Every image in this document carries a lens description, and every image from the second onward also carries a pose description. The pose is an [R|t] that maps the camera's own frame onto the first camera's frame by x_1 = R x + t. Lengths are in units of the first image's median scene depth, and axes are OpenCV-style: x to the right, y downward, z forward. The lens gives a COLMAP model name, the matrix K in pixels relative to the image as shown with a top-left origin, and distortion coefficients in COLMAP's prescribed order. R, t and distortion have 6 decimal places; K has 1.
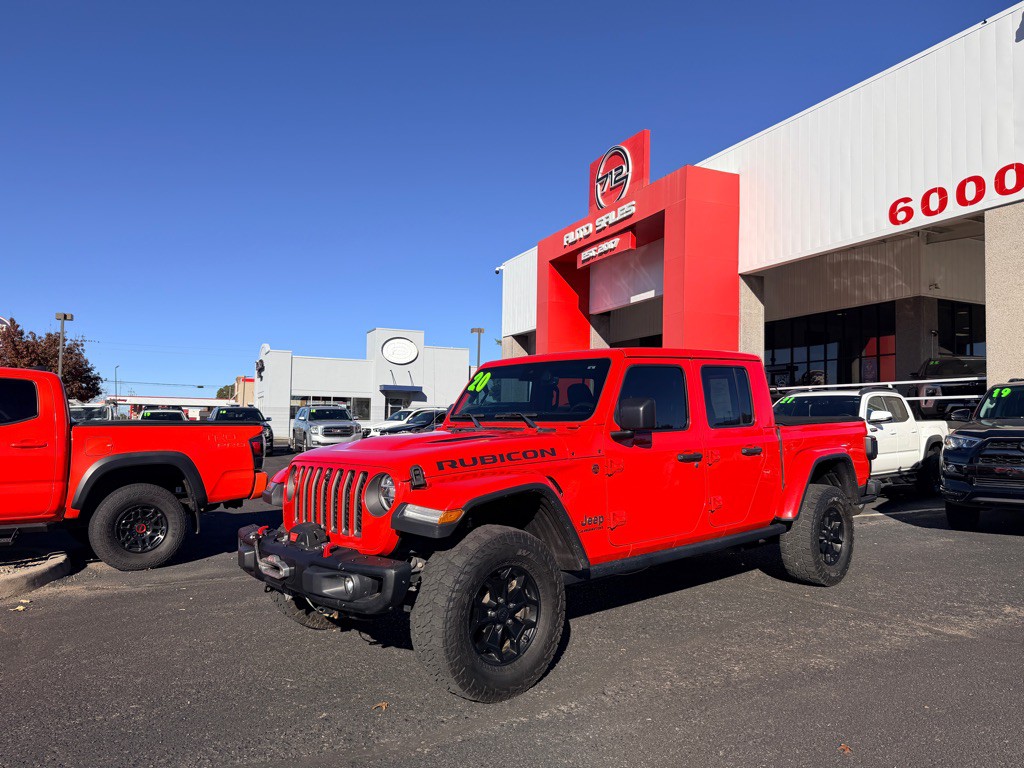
lens RADIAL K [[723.6, 0, 525.0], [0, 723.6, 403.6], [0, 0, 1]] dist [0.042568, -0.002064]
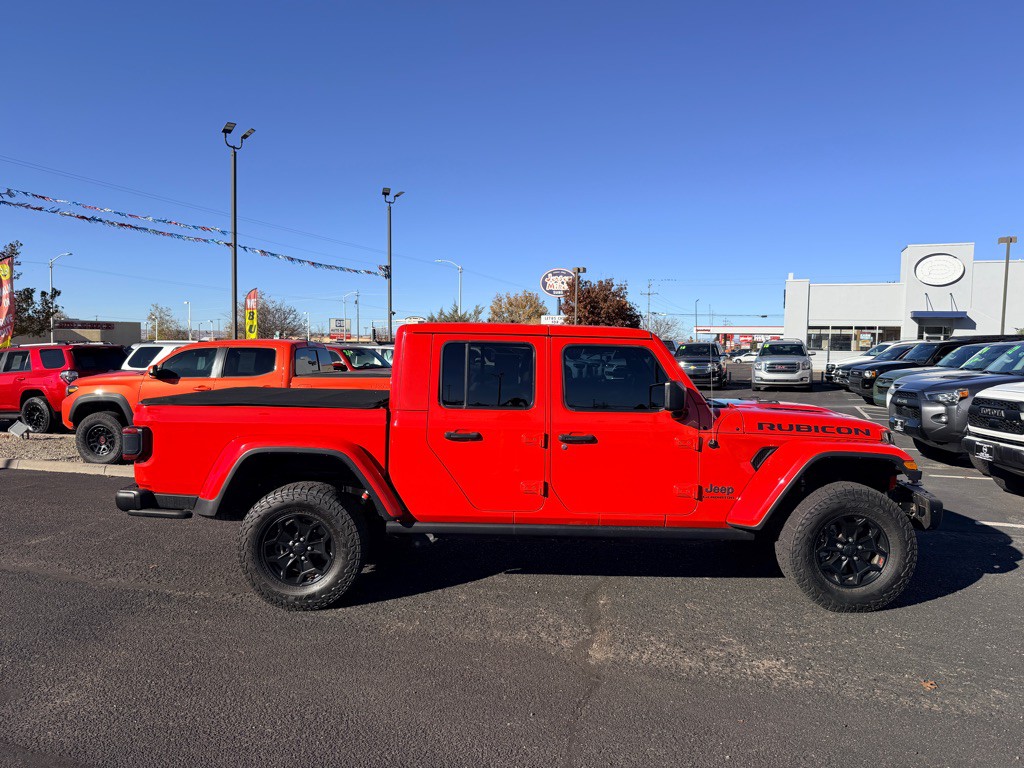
lens RADIAL K [[744.2, 0, 508.5], [0, 744.2, 386.4], [0, 0, 1]] dist [-0.004196, -0.002680]
pose [[0.678646, 0.035277, -0.733618, 0.158224], [0.022245, 0.997400, 0.068539, -0.009214], [0.734128, -0.062833, 0.676097, 0.047063]]
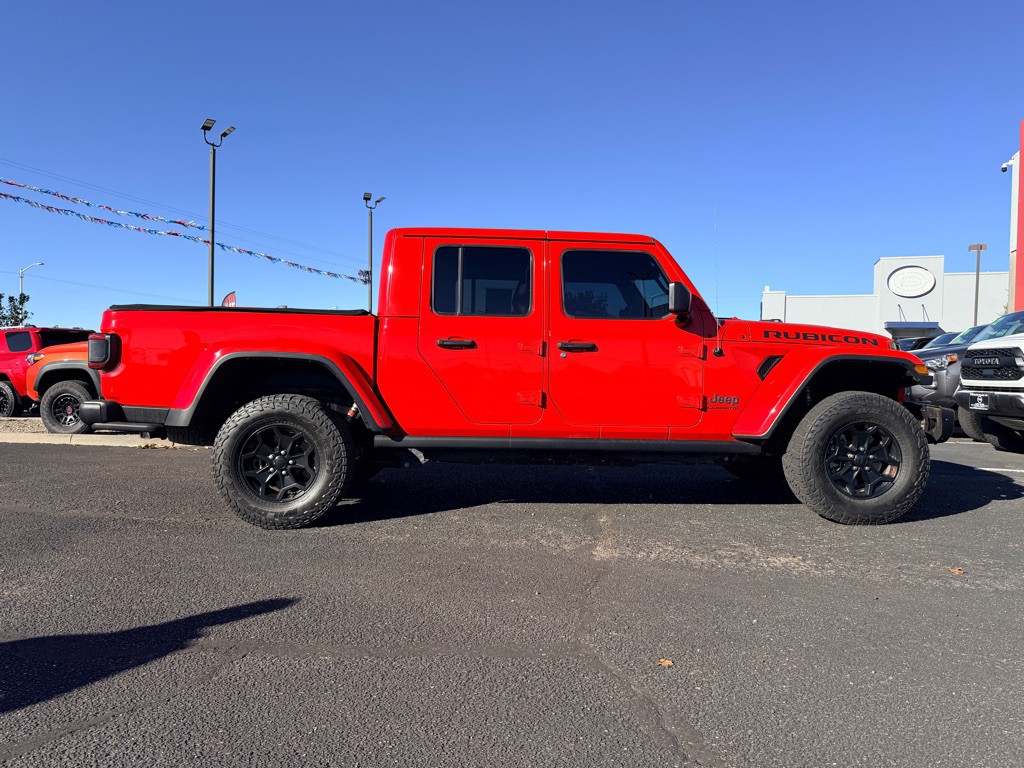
lens RADIAL K [[741.0, 0, 516.3], [0, 741.0, 383.1], [0, 0, 1]] dist [0.002632, -0.010136]
pose [[0.706698, 0.009171, -0.707456, 0.150947], [0.019789, 0.999269, 0.032721, 0.012662], [0.707239, -0.037123, 0.705999, 0.048974]]
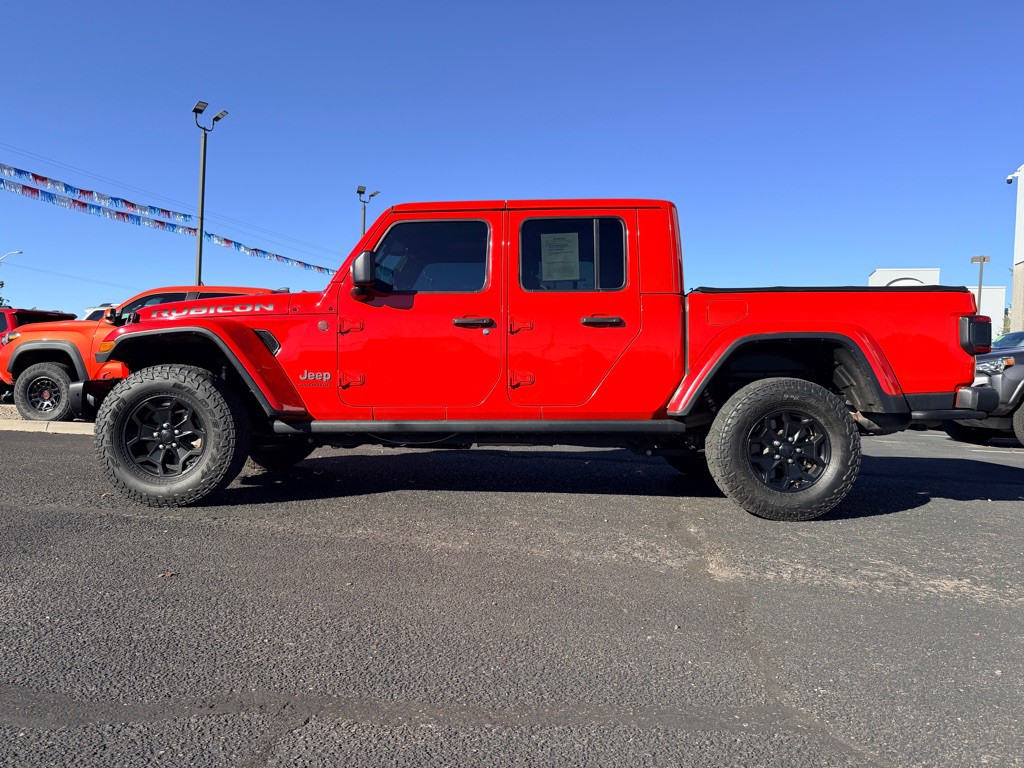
lens RADIAL K [[739.9, 0, 513.8], [0, 739.9, 384.7], [0, 0, 1]] dist [-0.000223, -0.009709]
pose [[0.722113, 0.022321, -0.691415, 0.124428], [-0.005302, 0.999629, 0.026733, 0.017535], [0.691755, -0.015638, 0.721963, 0.054827]]
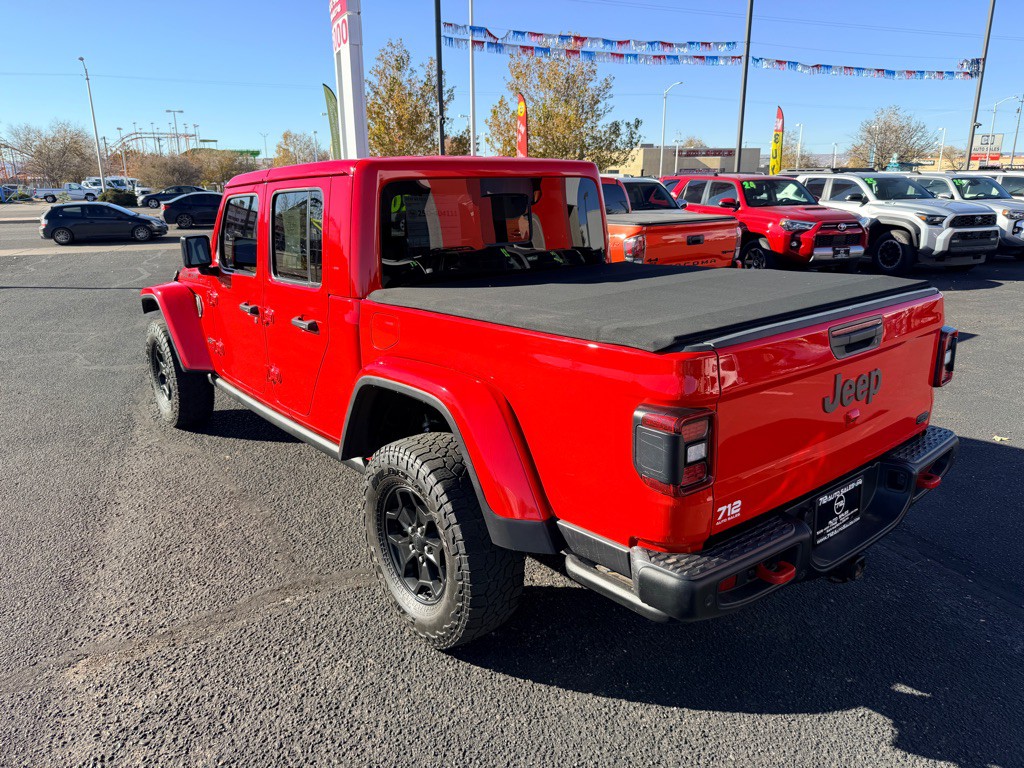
lens RADIAL K [[739.1, 0, 509.8], [0, 739.1, 385.3], [0, 0, 1]] dist [-0.004839, -0.005659]
pose [[-0.084868, 0.269161, -0.959349, 0.147576], [0.041510, 0.962942, 0.266497, -0.007820], [0.995527, -0.017206, -0.092896, 0.192358]]
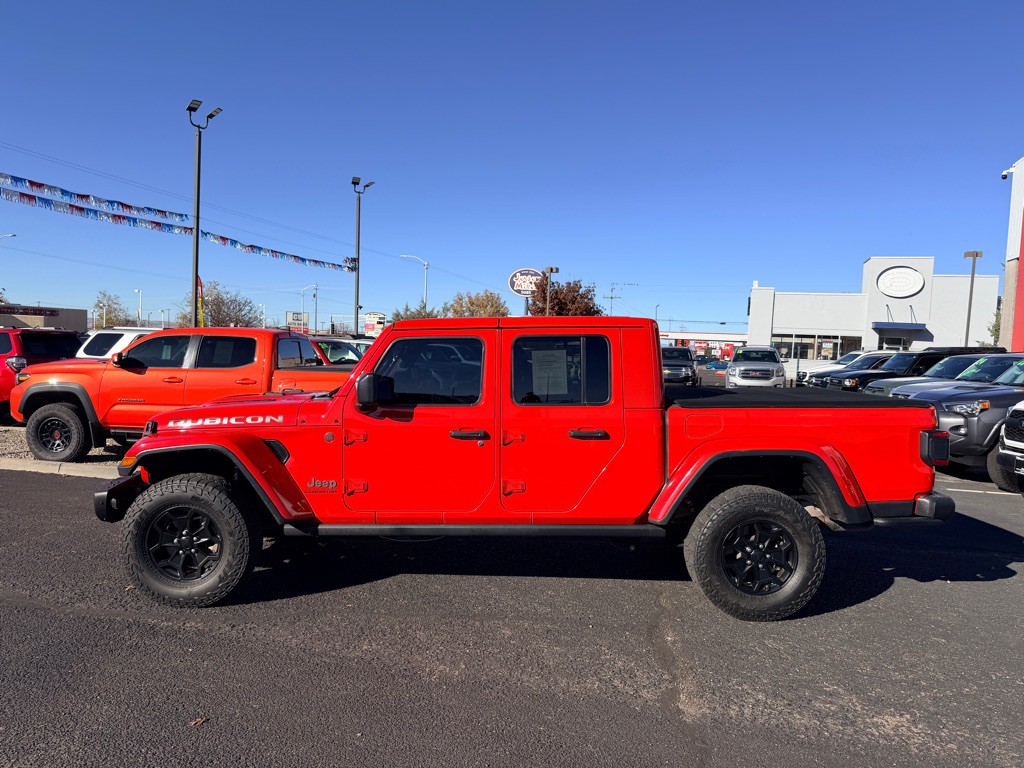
lens RADIAL K [[741.1, 0, 510.6], [0, 741.1, 388.0], [0, 0, 1]] dist [-0.004479, -0.003240]
pose [[0.723536, 0.054062, -0.688166, 0.130459], [-0.006907, 0.997446, 0.071097, -0.007766], [0.690252, -0.046688, 0.722061, 0.048992]]
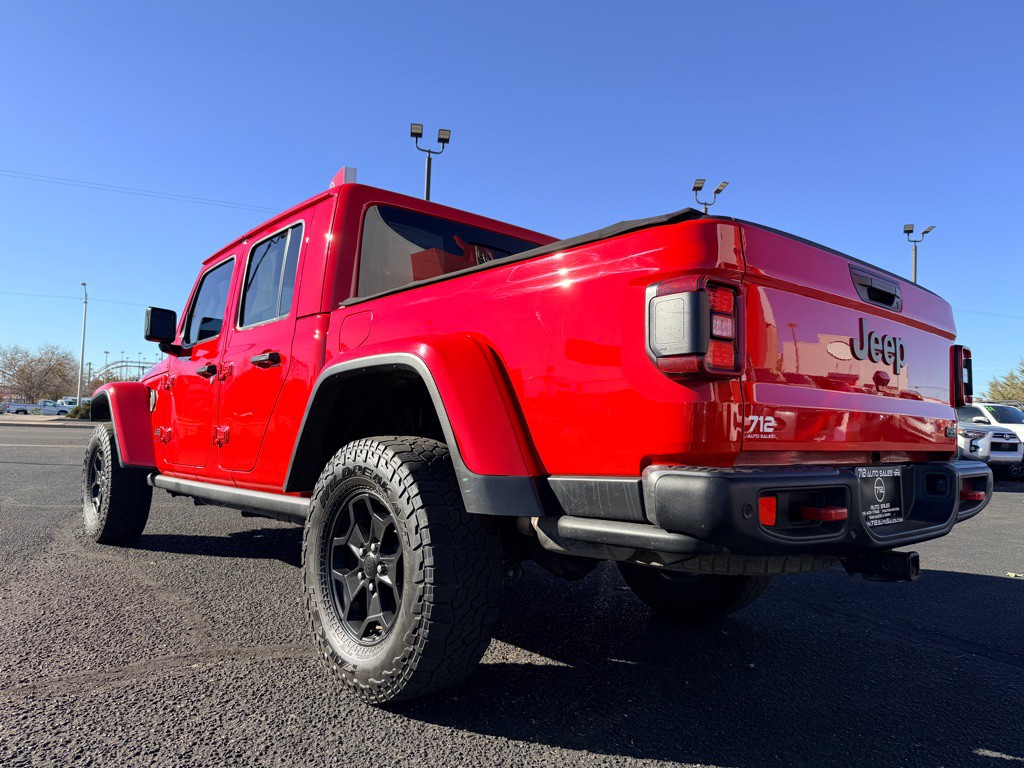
lens RADIAL K [[737.6, 0, 511.8], [0, 737.6, 378.9], [0, 0, 1]] dist [-0.011228, -0.001346]
pose [[-0.041670, -0.069918, -0.996682, 0.141170], [-0.003154, 0.997553, -0.069848, 0.018913], [0.999126, 0.000233, -0.041789, 0.189781]]
